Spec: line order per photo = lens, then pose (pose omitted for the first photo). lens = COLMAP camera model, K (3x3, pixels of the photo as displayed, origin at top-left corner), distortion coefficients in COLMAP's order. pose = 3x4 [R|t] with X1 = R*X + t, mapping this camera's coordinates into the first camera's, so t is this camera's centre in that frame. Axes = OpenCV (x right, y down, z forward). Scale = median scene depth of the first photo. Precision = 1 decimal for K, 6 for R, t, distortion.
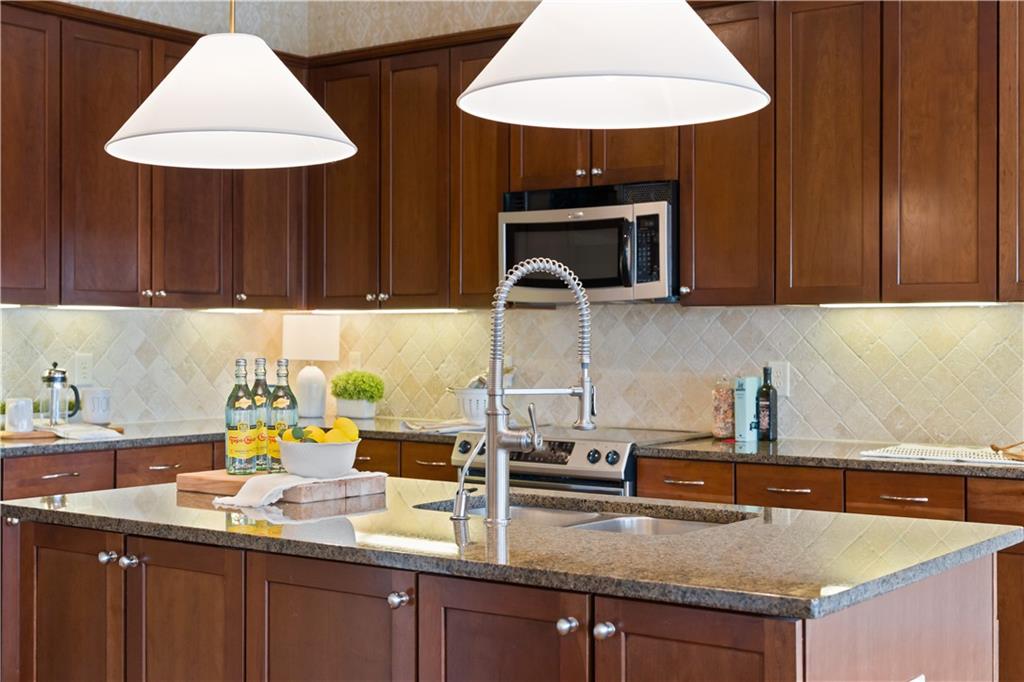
lens RADIAL K [[1429.2, 0, 512.0], [0, 1429.2, 341.0], [0, 0, 1]] dist [-0.005117, -0.010644]
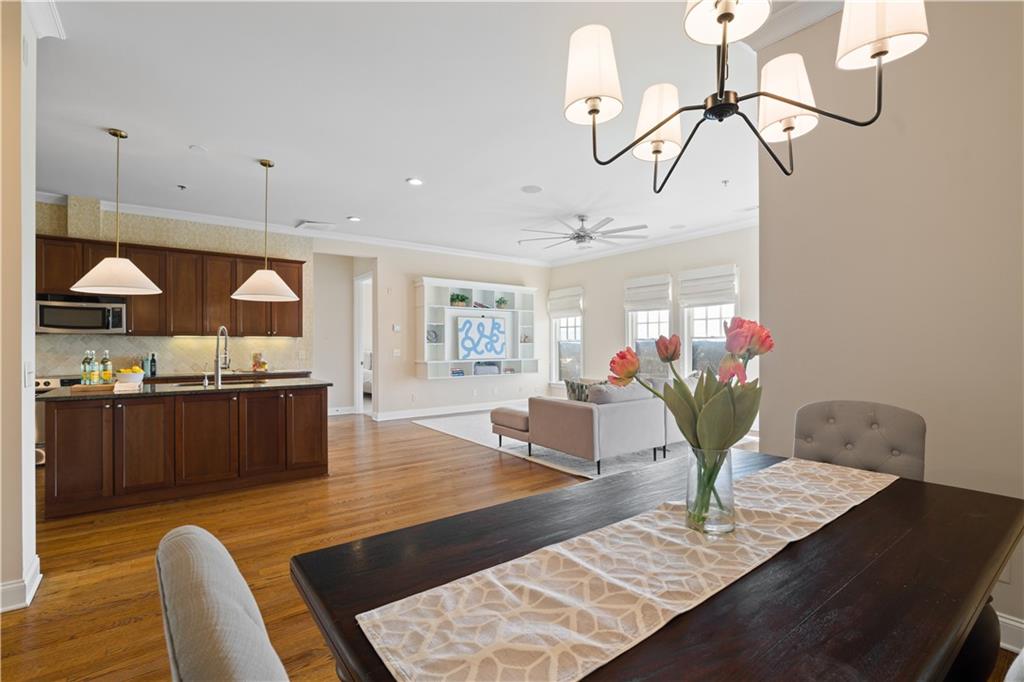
lens RADIAL K [[460.3, 0, 510.9], [0, 460.3, 345.8], [0, 0, 1]] dist [-0.001698, -0.000304]
pose [[0.293924, -0.001203, 0.955828, -0.624425], [0.006825, 0.999976, -0.000841, 0.006248], [-0.955804, 0.006771, 0.293926, -0.162829]]
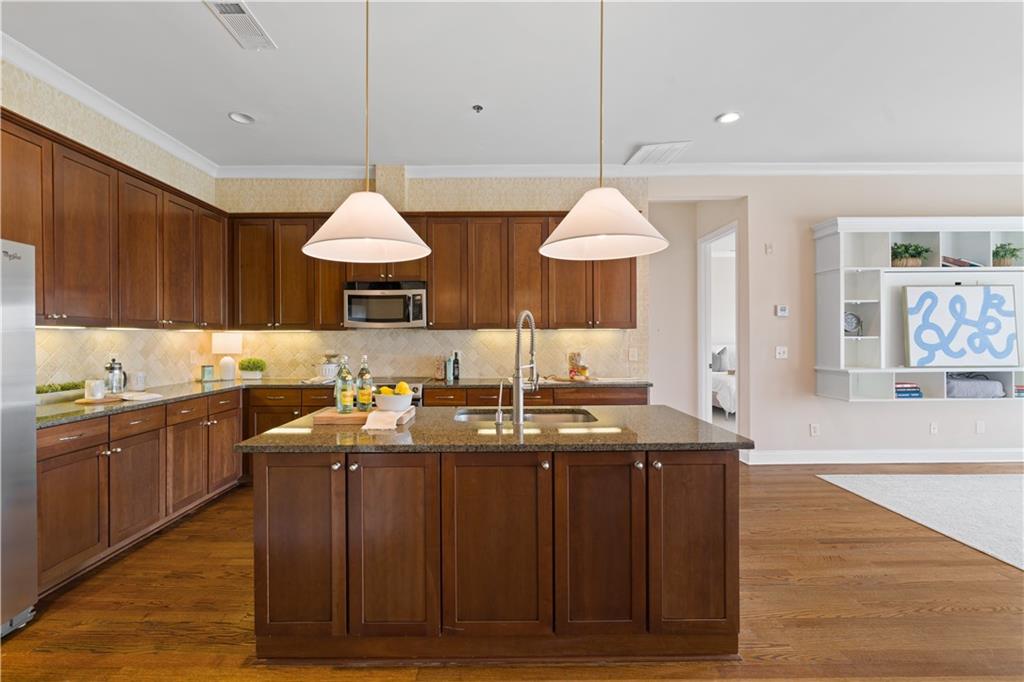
lens RADIAL K [[466.0, 0, 502.6], [0, 466.0, 338.8], [0, 0, 1]] dist [-0.001195, -0.000166]
pose [[0.803959, -0.007051, 0.594643, -0.272152], [0.008565, 0.999963, 0.000278, -0.006621], [-0.594623, 0.004870, 0.803990, 0.227885]]
